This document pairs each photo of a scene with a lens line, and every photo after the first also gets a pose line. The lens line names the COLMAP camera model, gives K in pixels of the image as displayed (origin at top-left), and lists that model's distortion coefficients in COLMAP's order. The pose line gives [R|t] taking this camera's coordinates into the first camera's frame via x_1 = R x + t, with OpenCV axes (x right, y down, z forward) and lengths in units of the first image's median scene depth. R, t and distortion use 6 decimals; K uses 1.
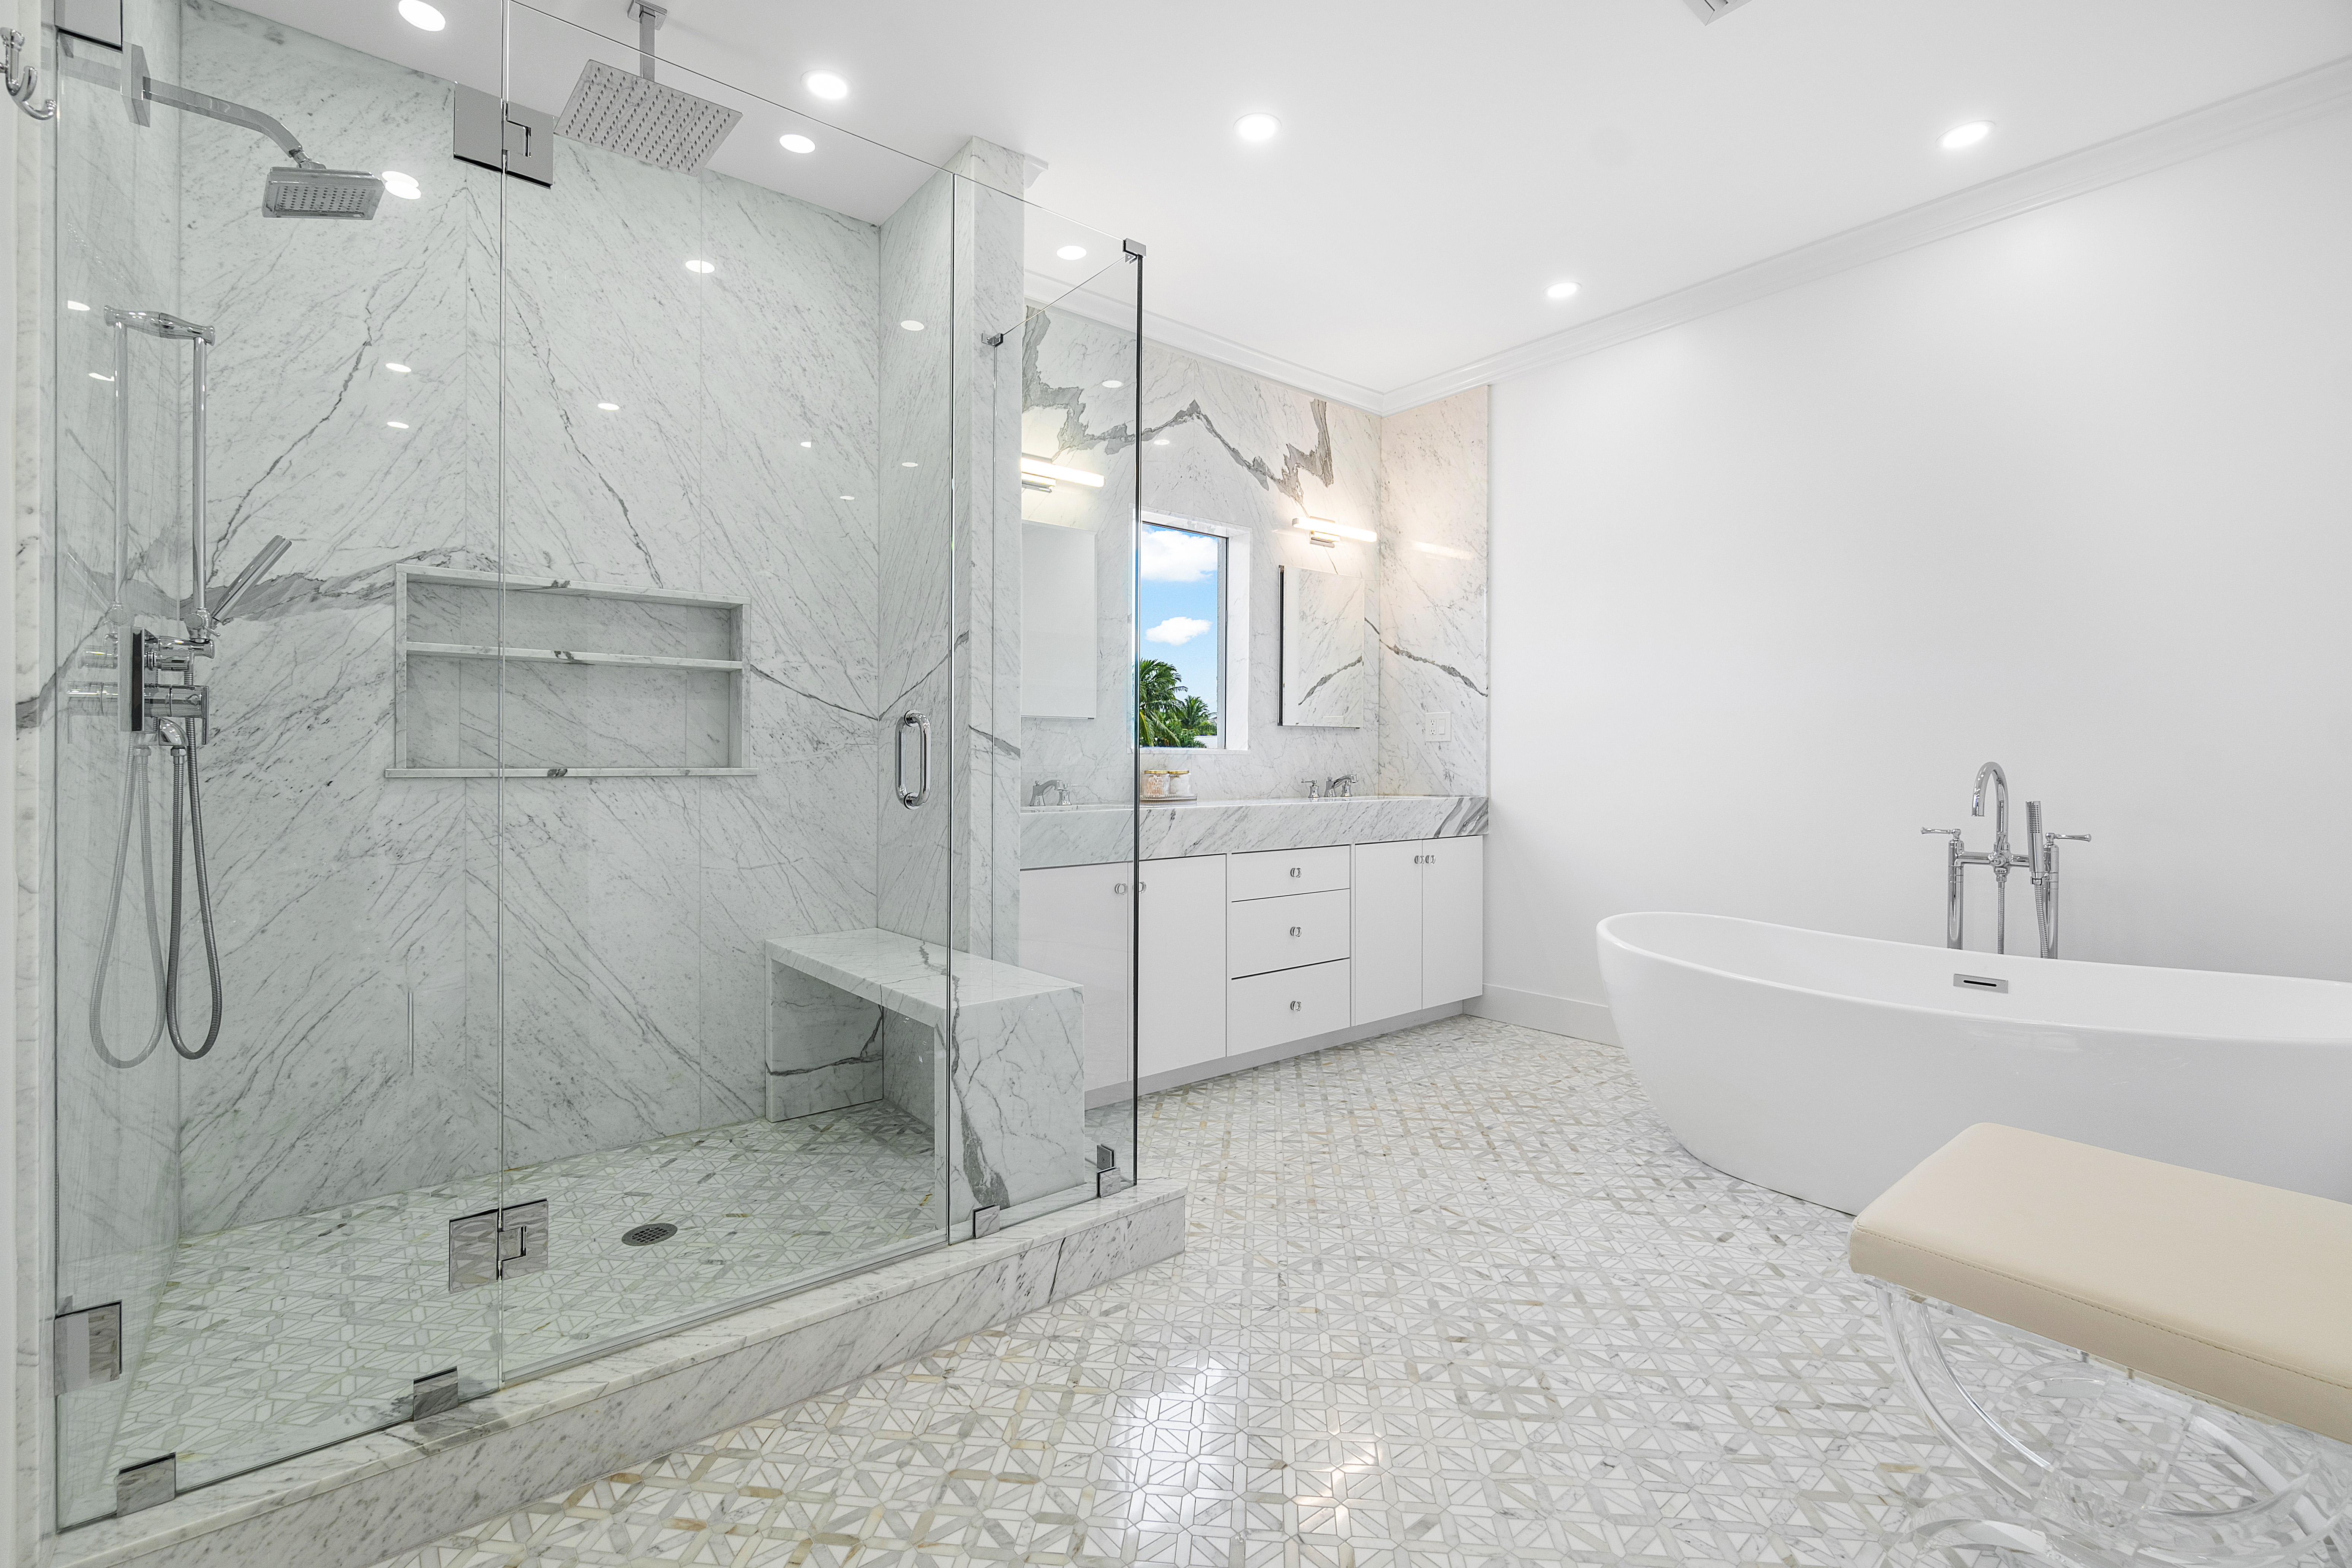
lens RADIAL K [[1036.1, 0, 1172.1], [0, 1036.1, 776.4], [0, 0, 1]] dist [-0.008290, 0.003151]
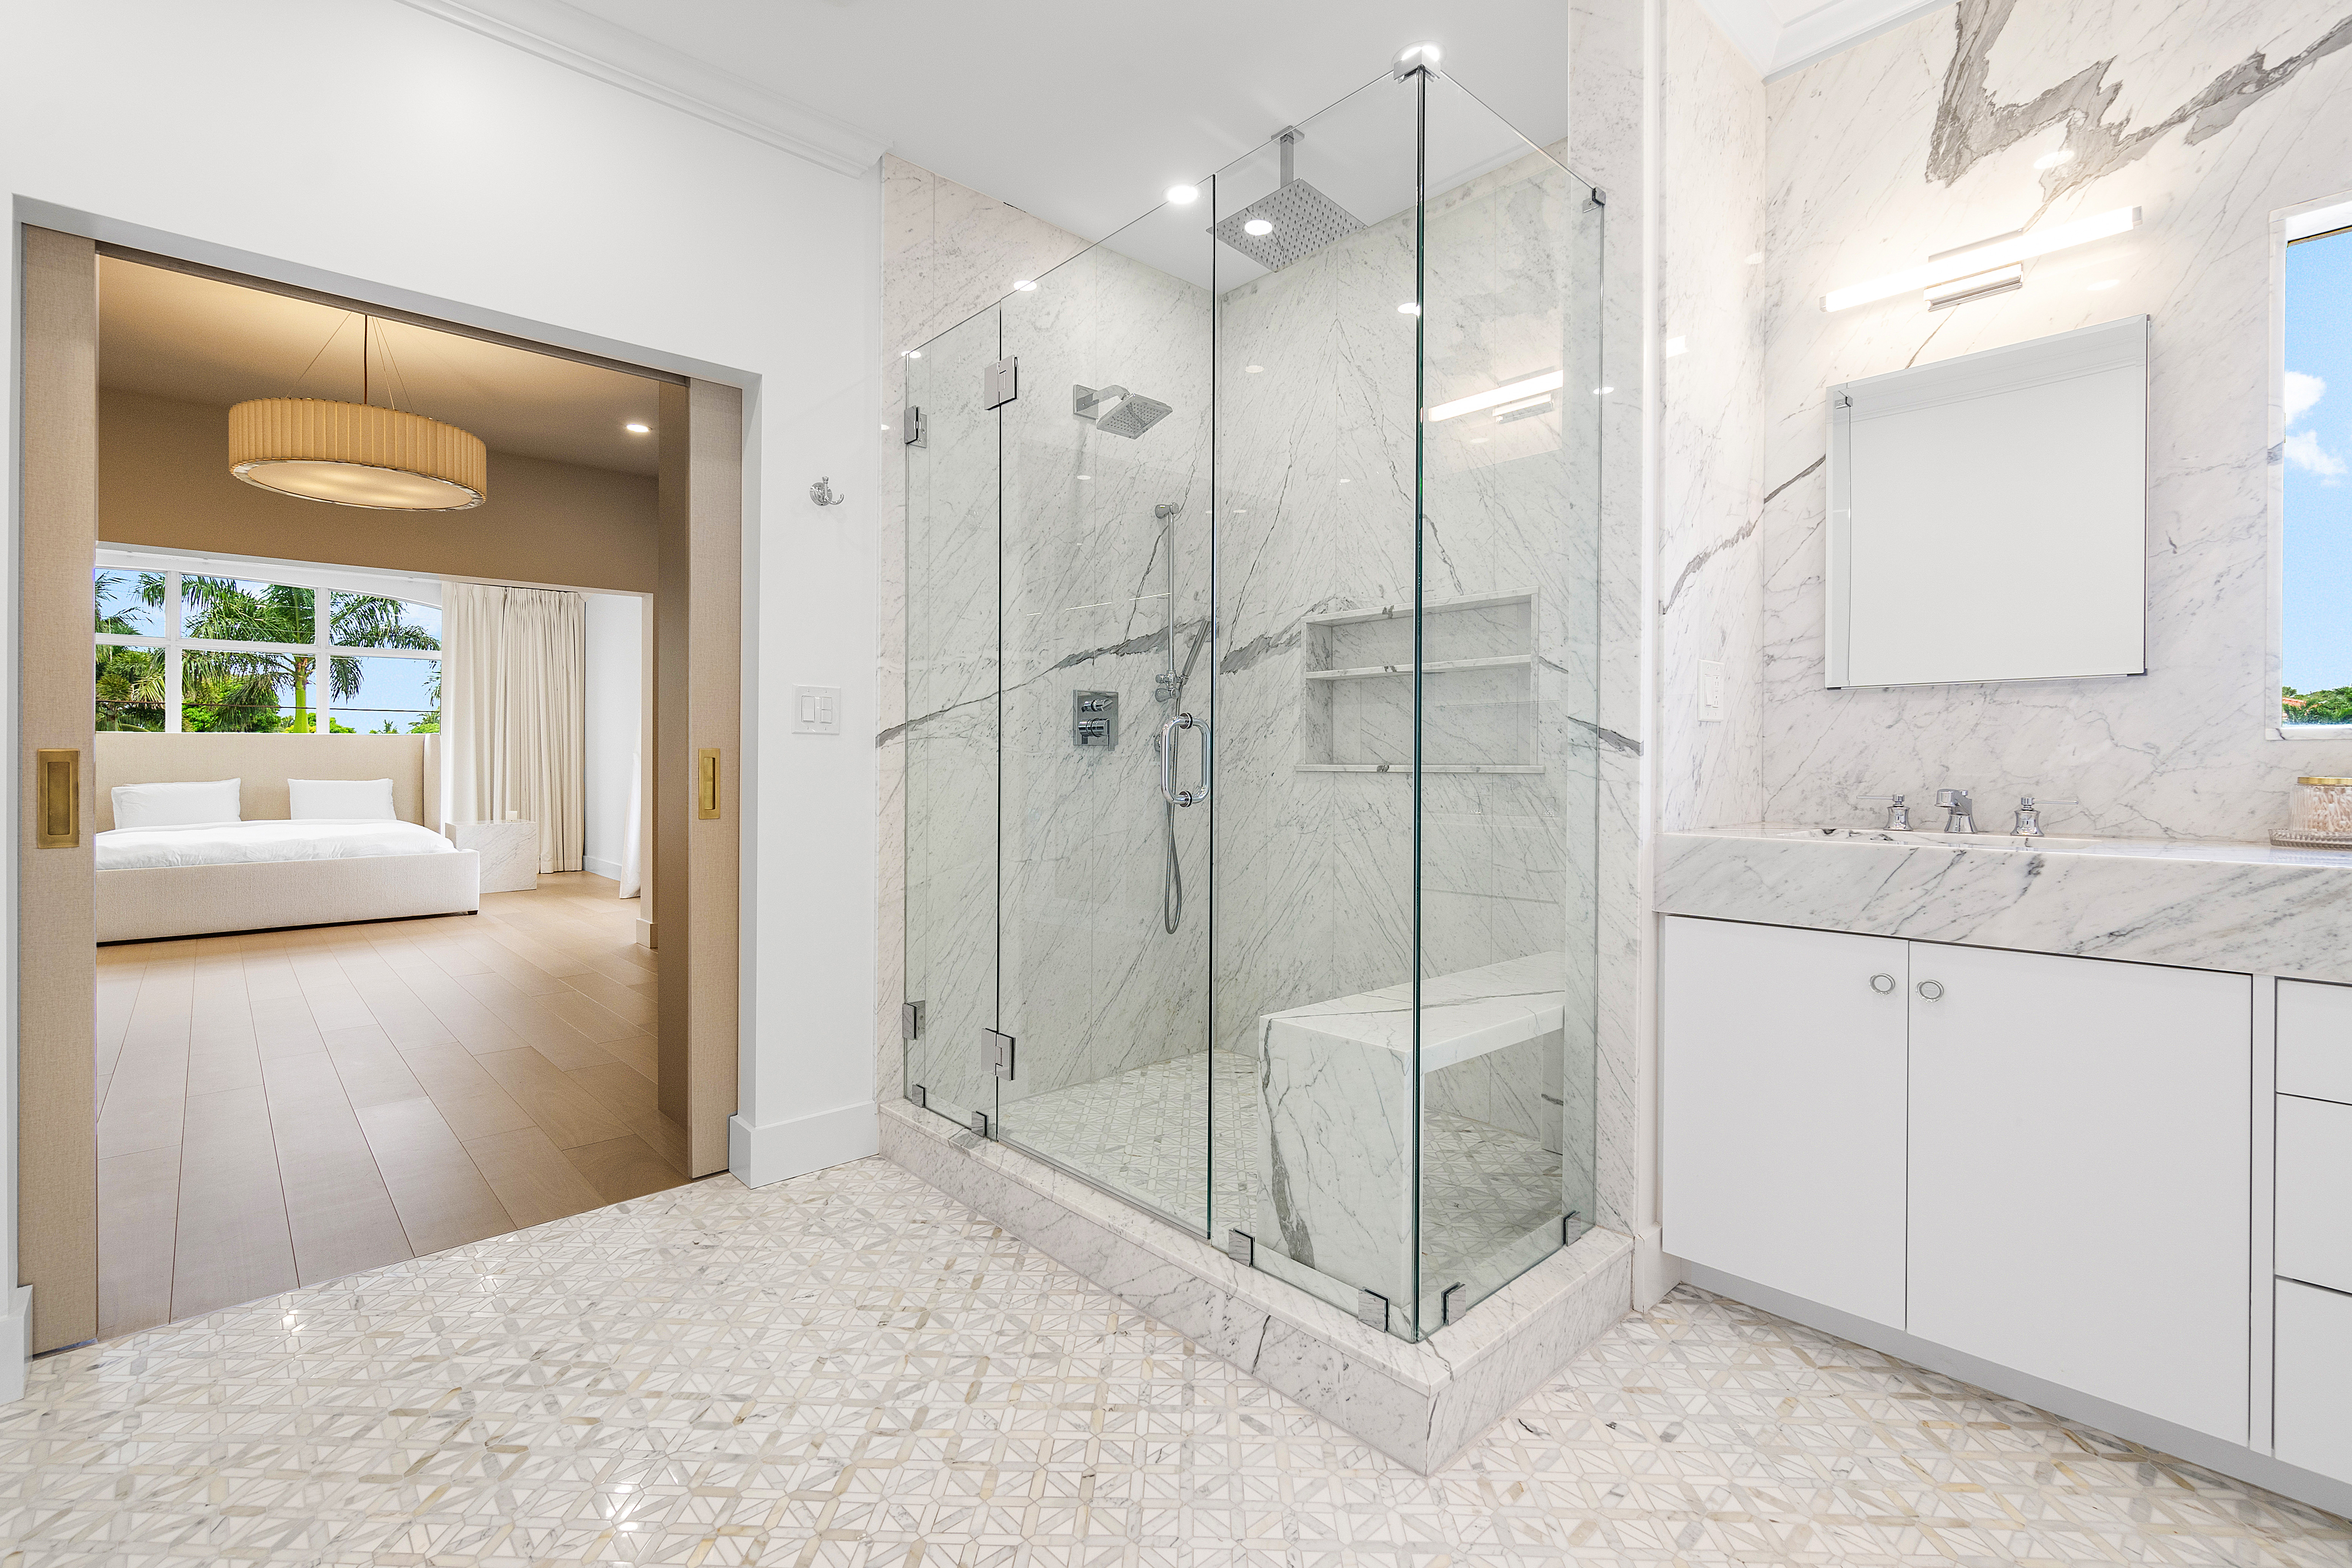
lens RADIAL K [[1036.1, 0, 1122.5], [0, 1036.1, 757.4], [0, 0, 1]] dist [-0.008290, 0.003151]
pose [[0.036250, 0.000015, -0.999343, 0.633732], [-0.009517, 0.999955, -0.000330, -0.014114], [0.999297, 0.009523, 0.036249, 0.709609]]
